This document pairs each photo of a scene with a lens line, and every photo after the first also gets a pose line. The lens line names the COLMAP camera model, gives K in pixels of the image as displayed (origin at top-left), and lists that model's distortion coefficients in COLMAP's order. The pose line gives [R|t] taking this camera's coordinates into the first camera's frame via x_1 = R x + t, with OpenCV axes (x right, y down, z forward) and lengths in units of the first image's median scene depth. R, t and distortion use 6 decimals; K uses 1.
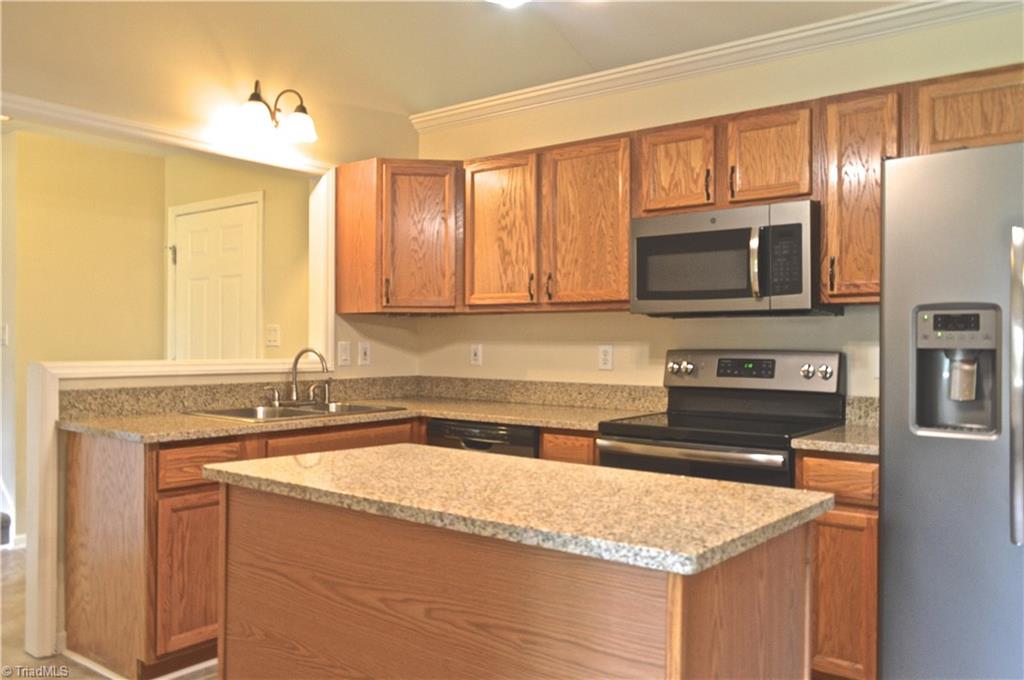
lens RADIAL K [[816.9, 0, 509.4], [0, 816.9, 338.7], [0, 0, 1]] dist [-0.010293, -0.004873]
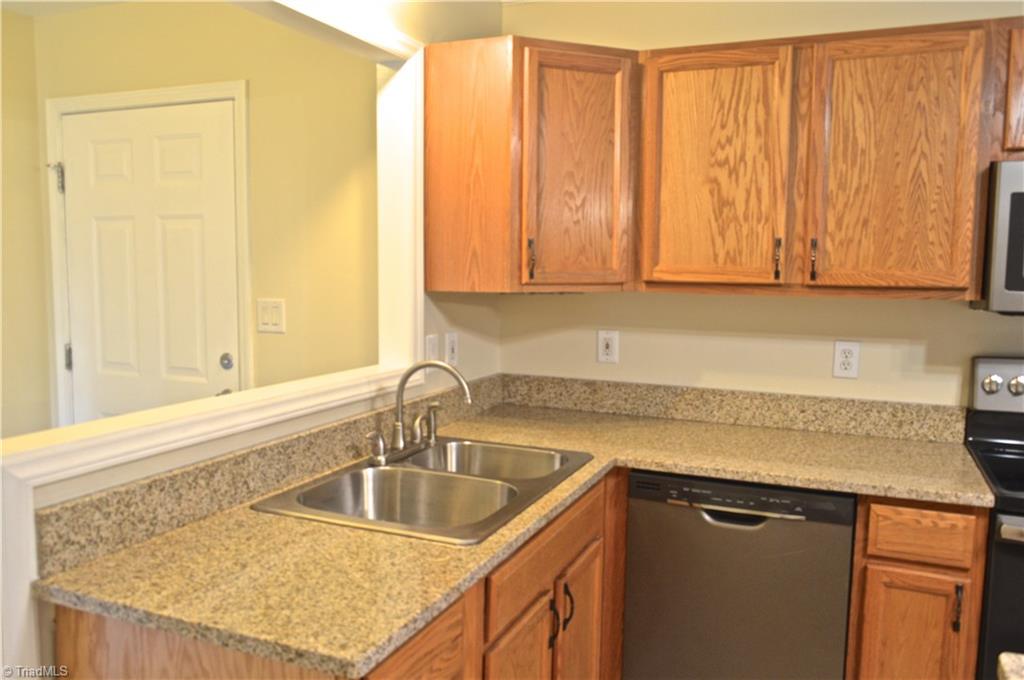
lens RADIAL K [[816.9, 0, 514.6], [0, 816.9, 341.8], [0, 0, 1]] dist [-0.010293, -0.004873]
pose [[0.967026, -0.019210, 0.253951, -0.332441], [-0.006941, 0.994793, 0.101684, -0.061172], [-0.254582, -0.100094, 0.961857, 0.419234]]
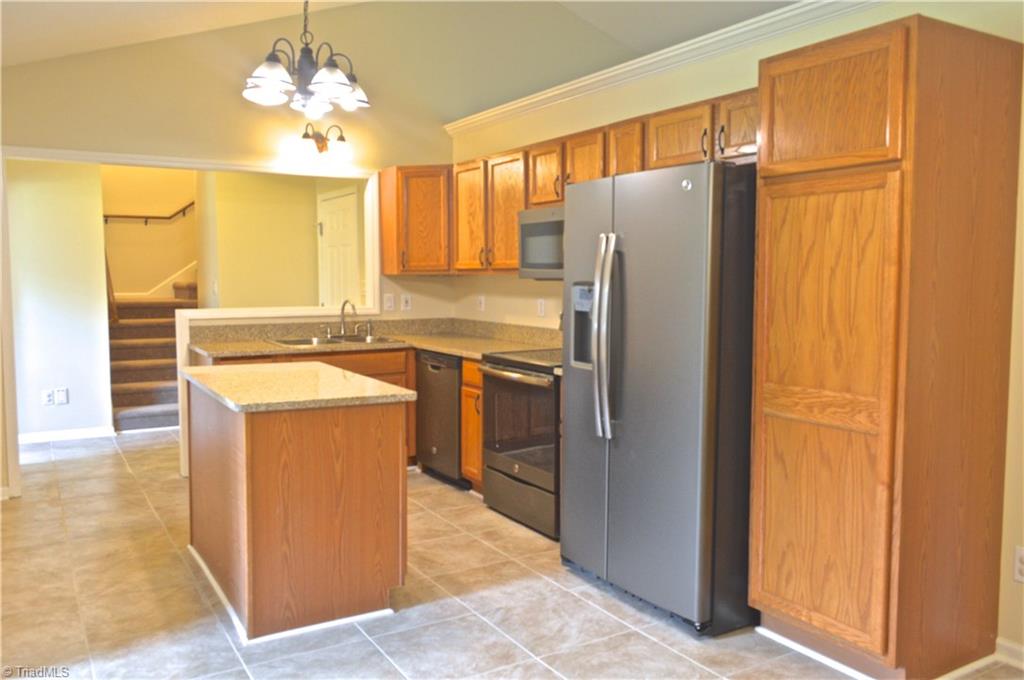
lens RADIAL K [[816.9, 0, 490.4], [0, 816.9, 338.6], [0, 0, 1]] dist [-0.010293, -0.004873]
pose [[0.925730, 0.023190, -0.377474, 0.561580], [0.008342, 0.996623, 0.081686, -0.037716], [0.378094, -0.078768, 0.922410, -0.292037]]
